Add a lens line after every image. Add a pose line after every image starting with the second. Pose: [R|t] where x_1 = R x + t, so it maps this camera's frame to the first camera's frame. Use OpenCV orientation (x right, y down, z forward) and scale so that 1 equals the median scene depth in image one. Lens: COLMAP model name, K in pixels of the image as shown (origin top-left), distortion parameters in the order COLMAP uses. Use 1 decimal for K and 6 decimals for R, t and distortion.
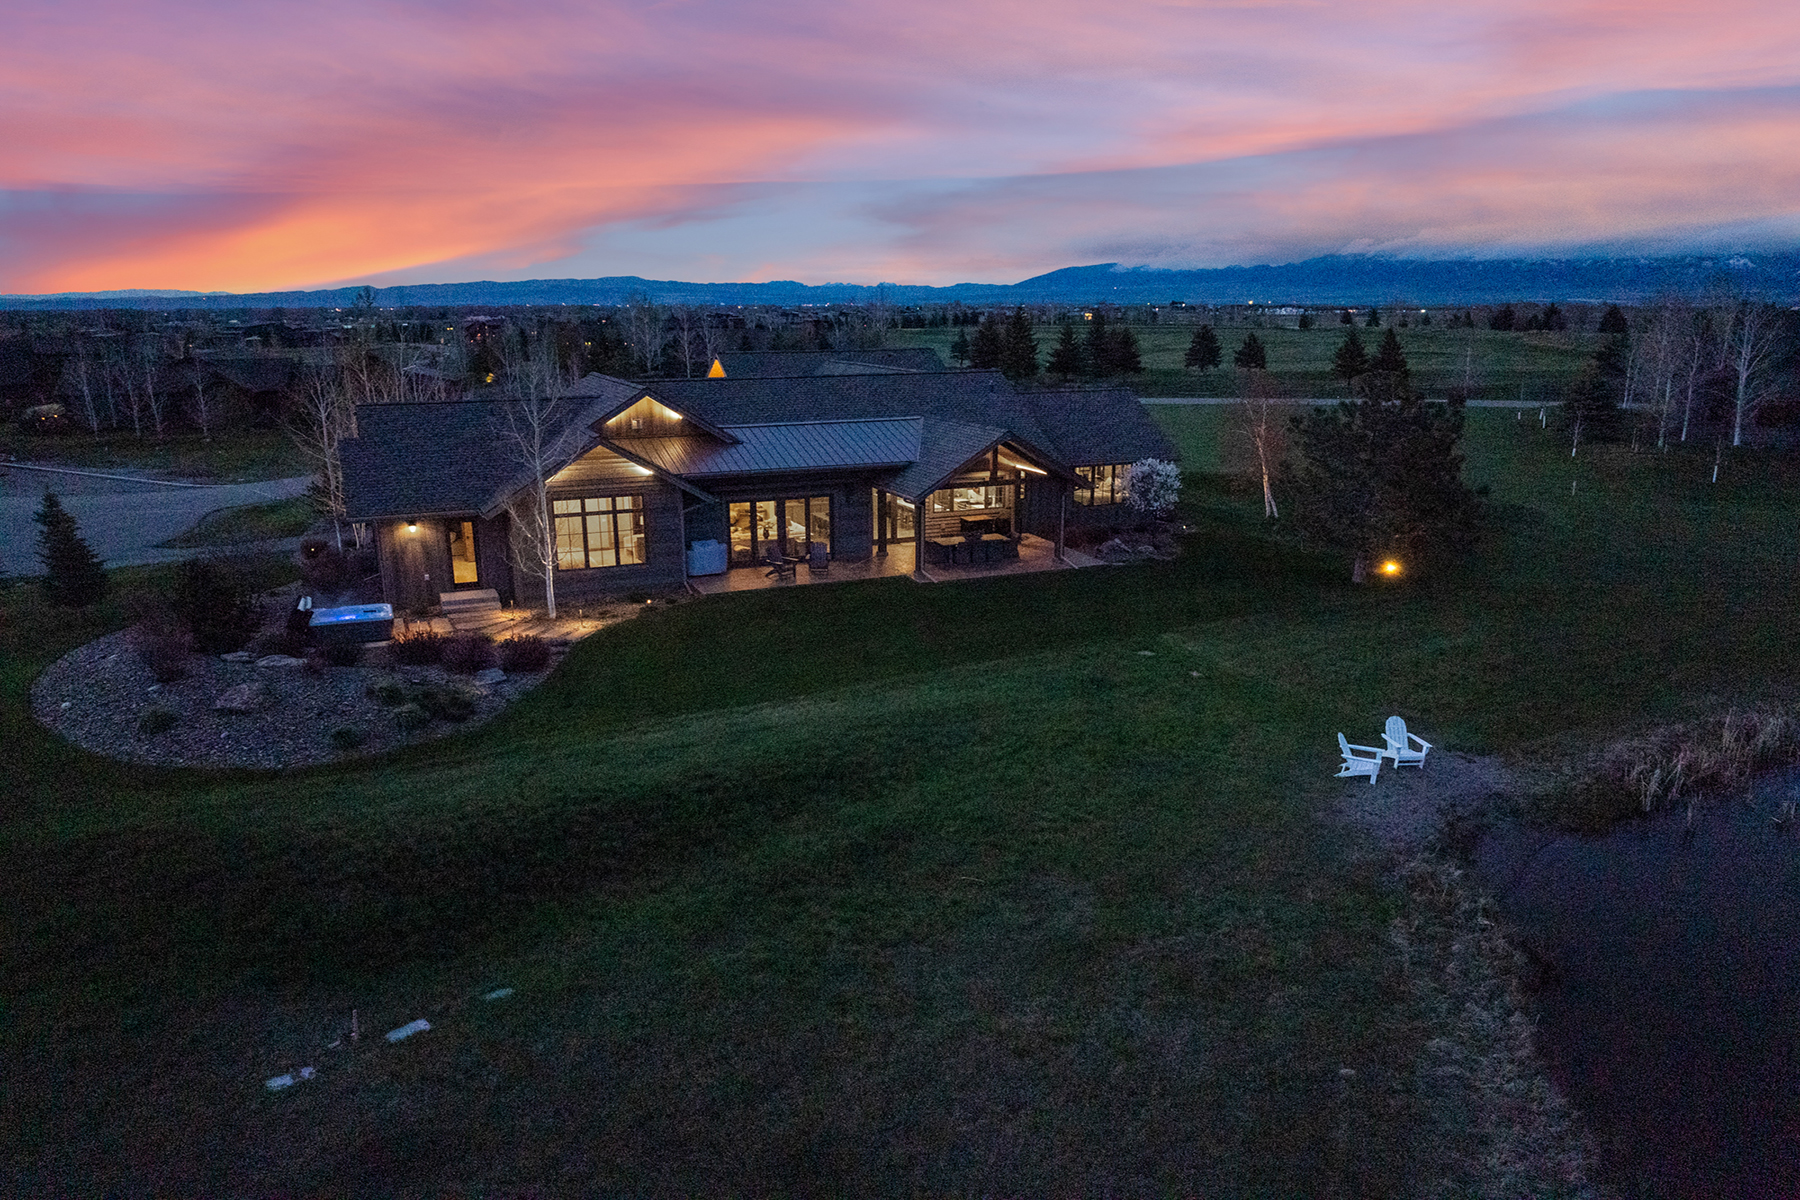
lens RADIAL K [[1266.2, 0, 900.0], [0, 1266.2, 600.0], [0, 0, 1]] dist [-0.046446, -0.000148]
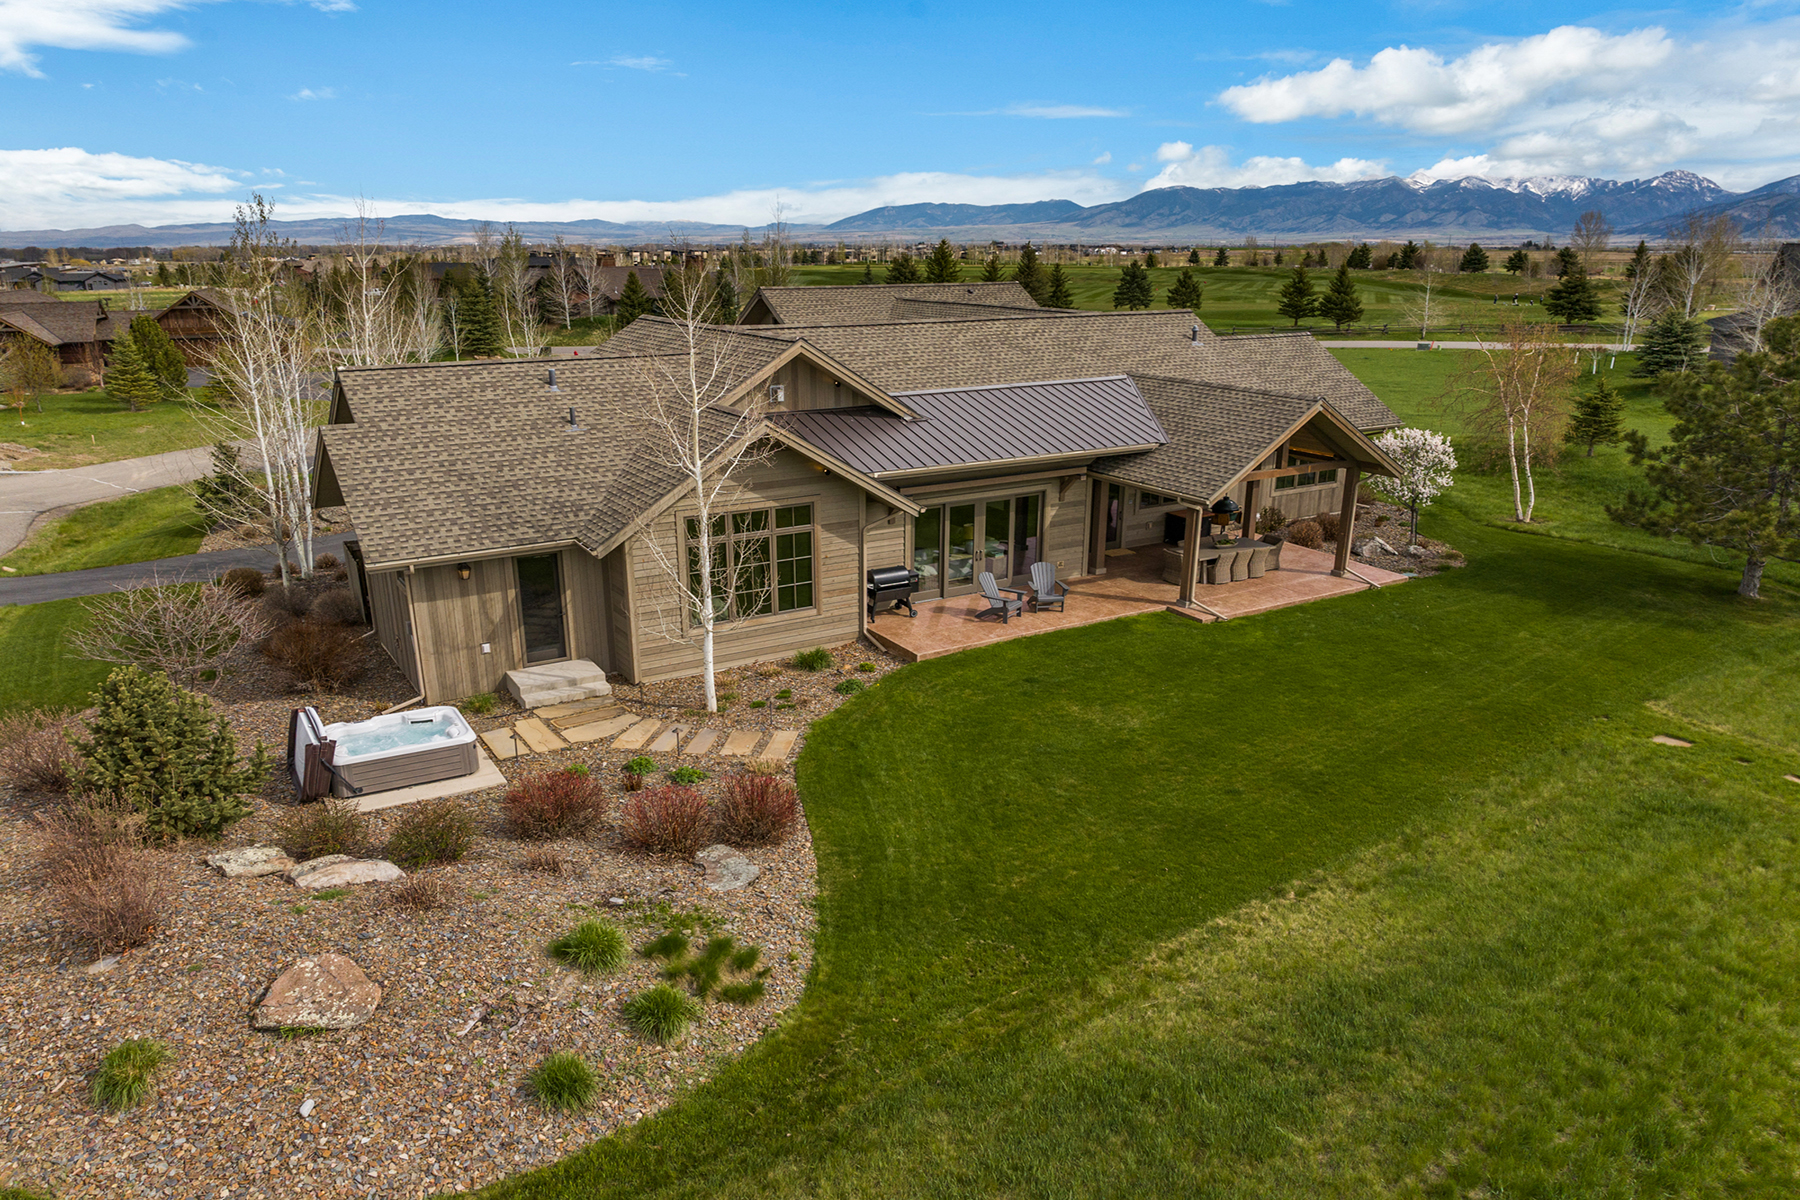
lens RADIAL K [[1266.2, 0, 900.0], [0, 1266.2, 600.0], [0, 0, 1]] dist [-0.046446, -0.000148]
pose [[0.989121, -0.035102, 0.142858, -0.122804], [0.028639, 0.998482, 0.047047, -0.030707], [-0.144293, -0.042444, 0.988624, 0.169418]]
